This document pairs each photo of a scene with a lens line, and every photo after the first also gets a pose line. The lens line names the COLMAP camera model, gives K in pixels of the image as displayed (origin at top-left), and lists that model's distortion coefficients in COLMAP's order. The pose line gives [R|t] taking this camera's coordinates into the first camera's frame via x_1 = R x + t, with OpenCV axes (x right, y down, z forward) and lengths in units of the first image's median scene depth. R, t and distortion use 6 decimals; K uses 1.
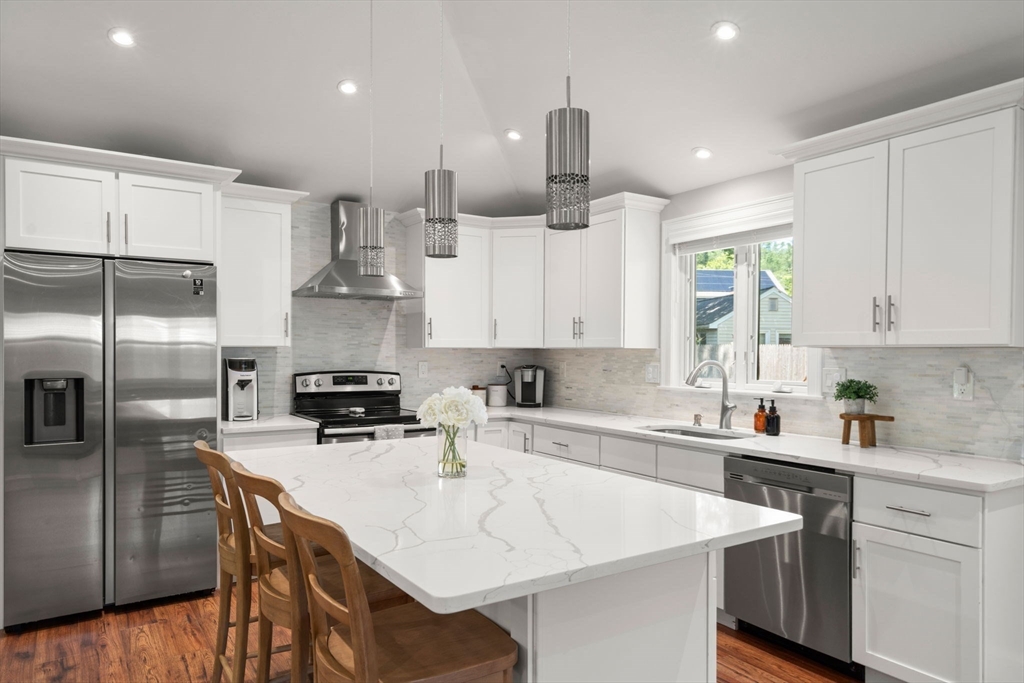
lens RADIAL K [[670.8, 0, 516.9], [0, 670.8, 362.3], [0, 0, 1]] dist [0.004270, 0.002255]
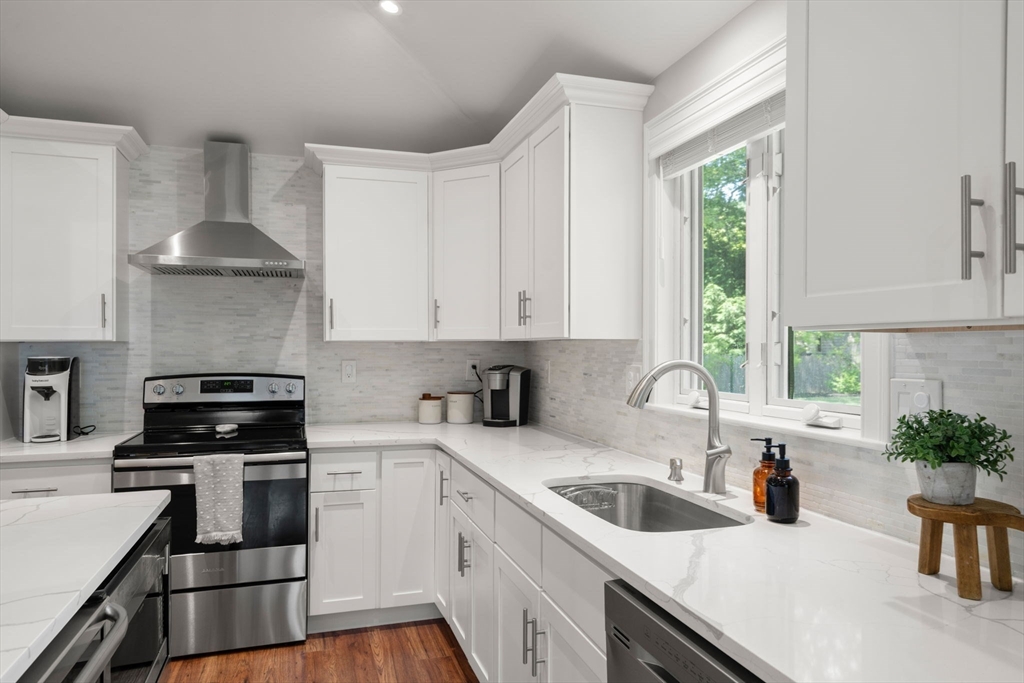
lens RADIAL K [[670.8, 0, 511.3], [0, 670.8, 347.7], [0, 0, 1]] dist [0.004270, 0.002255]
pose [[0.961335, -0.005572, -0.275325, 0.261250], [0.001370, 0.999880, -0.015452, -0.003931], [0.275378, 0.014477, 0.961227, 0.395171]]
